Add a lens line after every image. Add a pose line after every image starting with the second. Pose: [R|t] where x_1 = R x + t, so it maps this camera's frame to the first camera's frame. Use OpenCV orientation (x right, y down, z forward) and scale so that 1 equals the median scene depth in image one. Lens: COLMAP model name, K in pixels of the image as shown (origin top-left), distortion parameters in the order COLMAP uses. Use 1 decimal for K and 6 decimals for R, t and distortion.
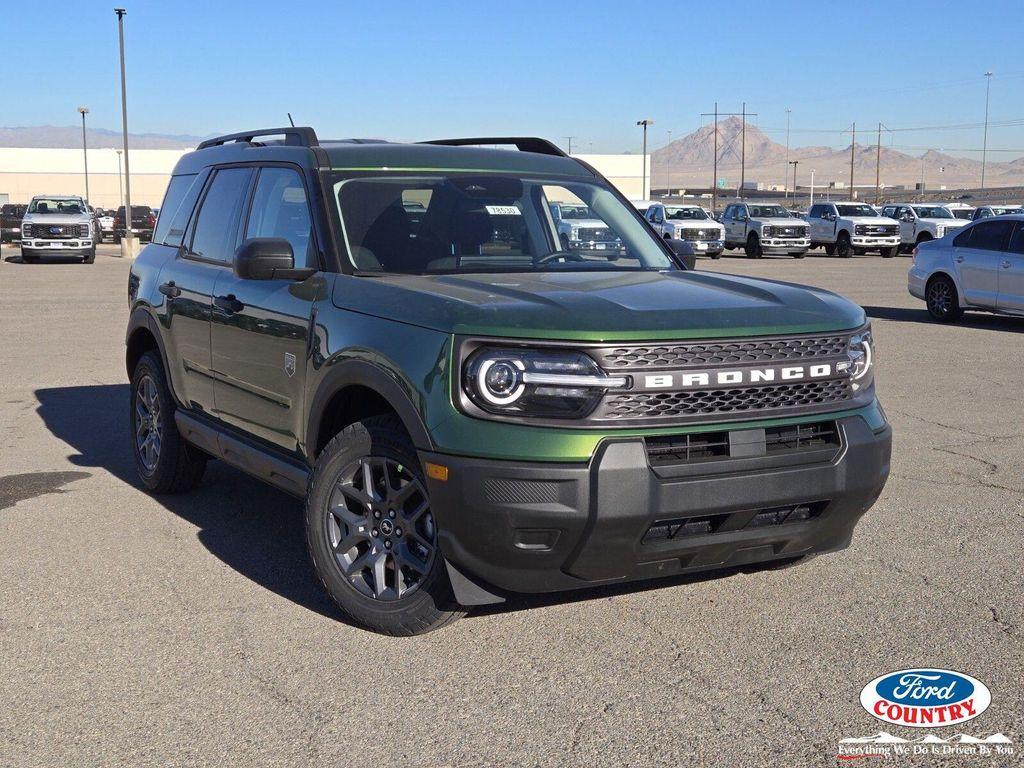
lens RADIAL K [[1433.9, 0, 512.0], [0, 1433.9, 384.0], [0, 0, 1]] dist [0.076608, 0.010395]
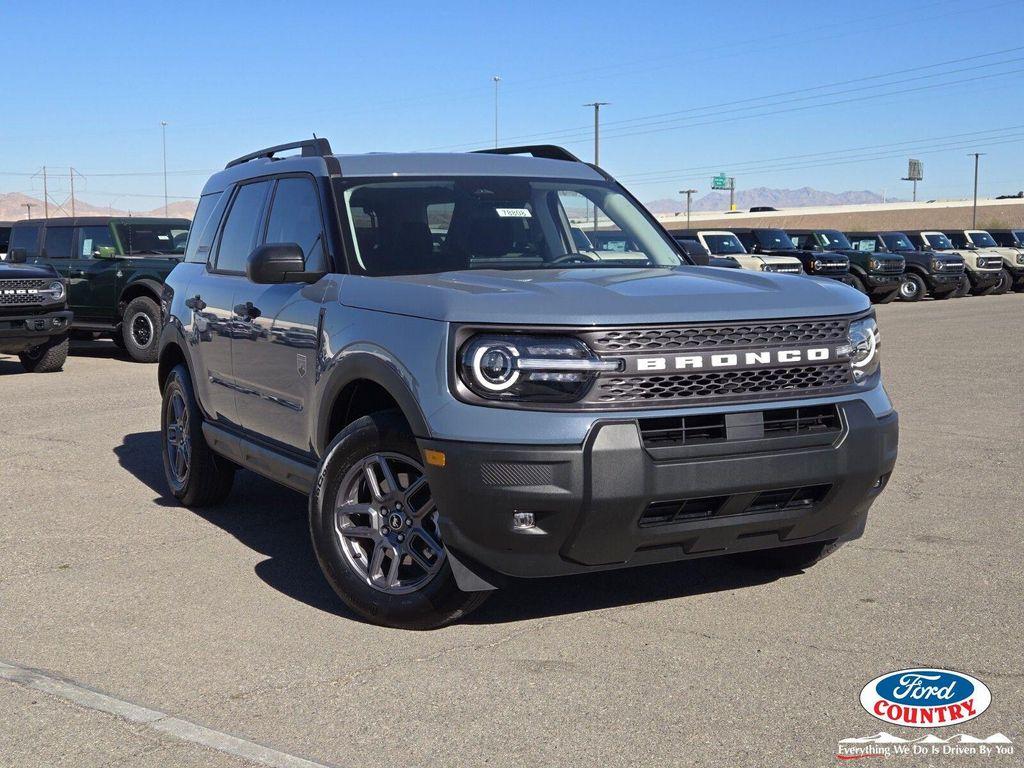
lens RADIAL K [[1433.9, 0, 512.0], [0, 1433.9, 384.0], [0, 0, 1]] dist [0.076608, 0.010395]
pose [[0.998738, -0.019579, -0.046260, 0.048845], [0.018239, 0.999406, -0.029228, 0.038315], [0.046805, 0.028347, 0.998502, -0.011103]]
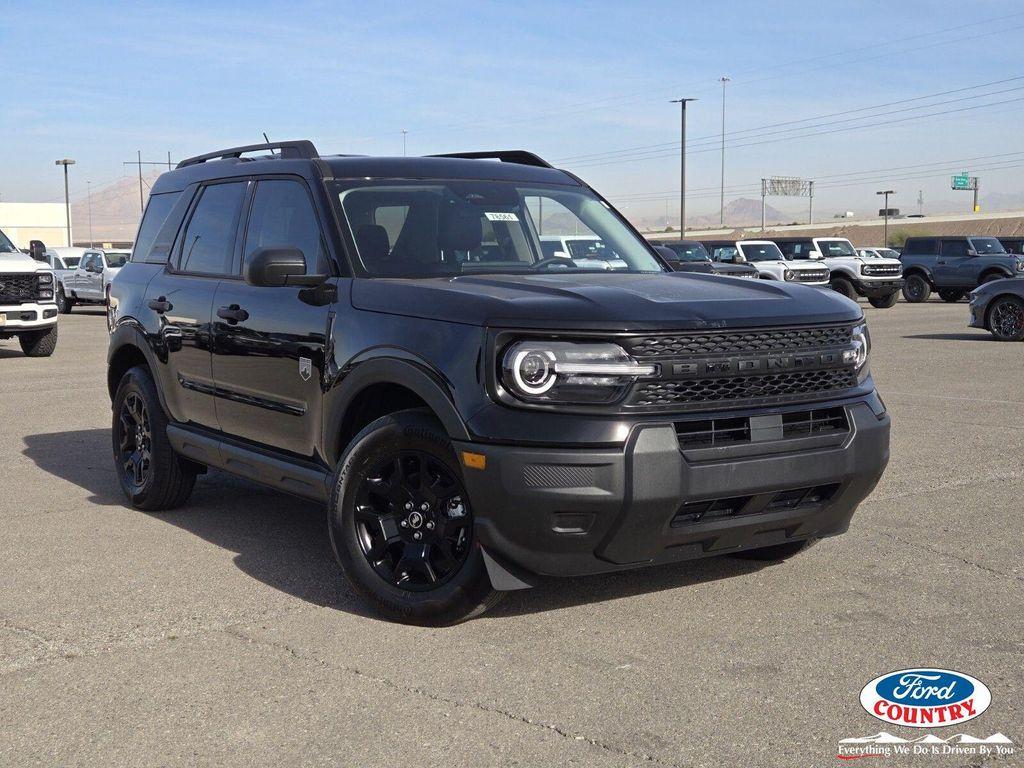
lens RADIAL K [[1433.9, 0, 512.0], [0, 1433.9, 384.0], [0, 0, 1]] dist [0.076608, 0.010395]
pose [[0.997665, -0.019982, 0.065306, -0.088310], [0.021731, 0.999421, -0.026193, 0.032662], [-0.064745, 0.027551, 0.997521, -0.030857]]
